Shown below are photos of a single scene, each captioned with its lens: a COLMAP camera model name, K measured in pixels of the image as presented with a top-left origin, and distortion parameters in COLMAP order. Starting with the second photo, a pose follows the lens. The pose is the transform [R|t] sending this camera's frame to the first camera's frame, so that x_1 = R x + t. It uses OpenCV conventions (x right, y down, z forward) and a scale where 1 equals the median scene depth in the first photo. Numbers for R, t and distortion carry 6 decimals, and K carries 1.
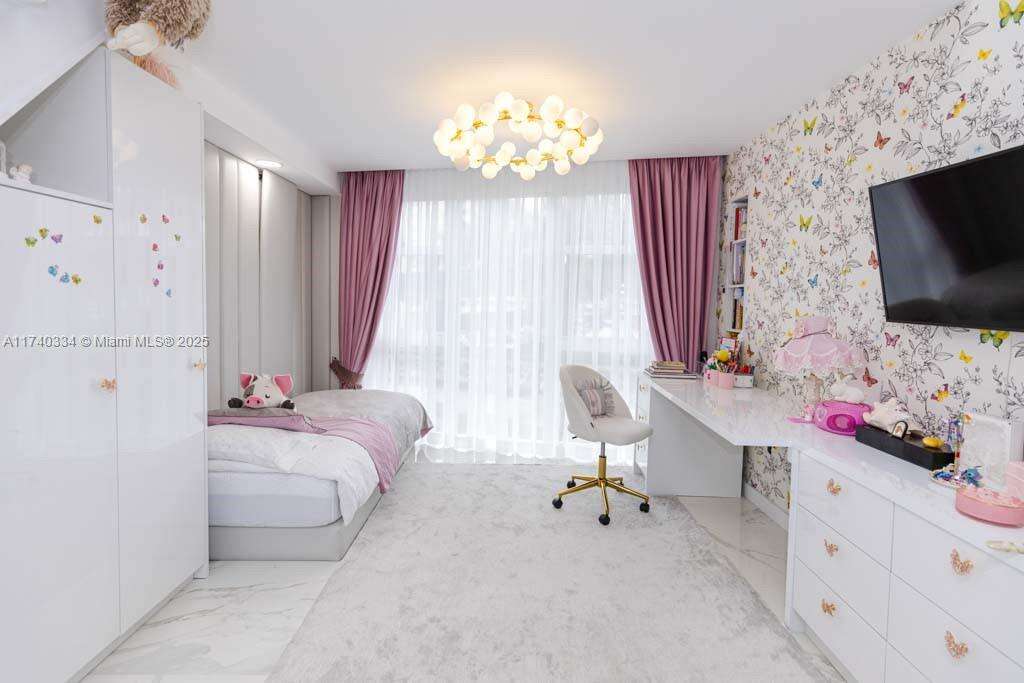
lens RADIAL K [[477.5, 0, 512.1], [0, 477.5, 322.6], [0, 0, 1]] dist [0.001185, 0.000397]
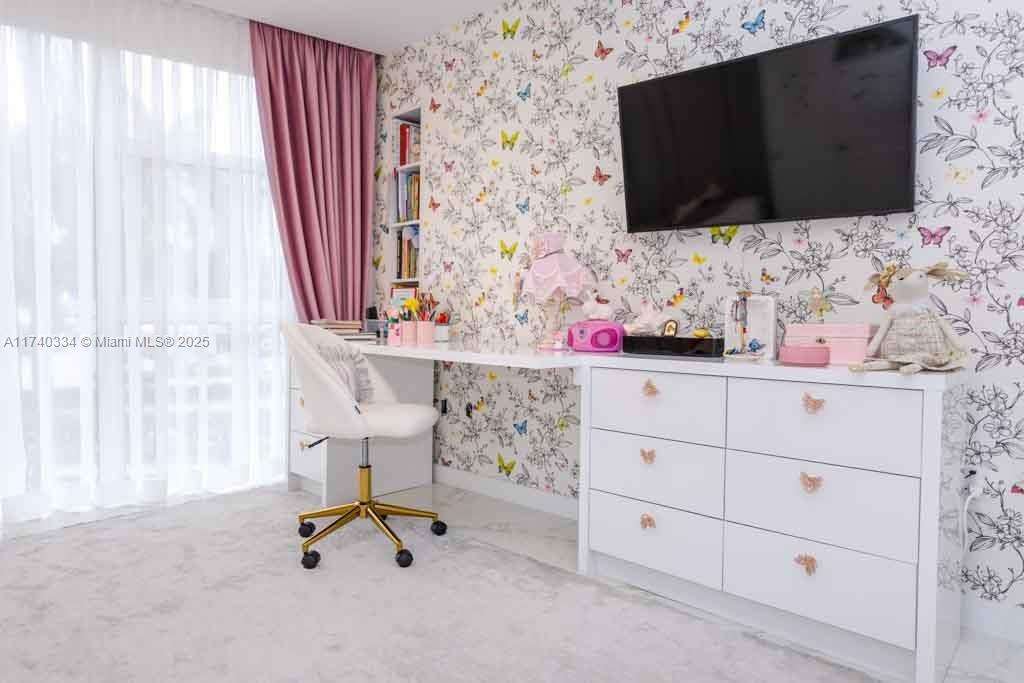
lens RADIAL K [[620.7, 0, 492.8], [0, 620.7, 344.2], [0, 0, 1]] dist [0.010125, -0.001223]
pose [[0.674698, -0.035957, 0.737218, -0.240588], [0.036416, 0.999218, 0.015407, 0.136270], [-0.737195, 0.016451, 0.675480, 0.245048]]
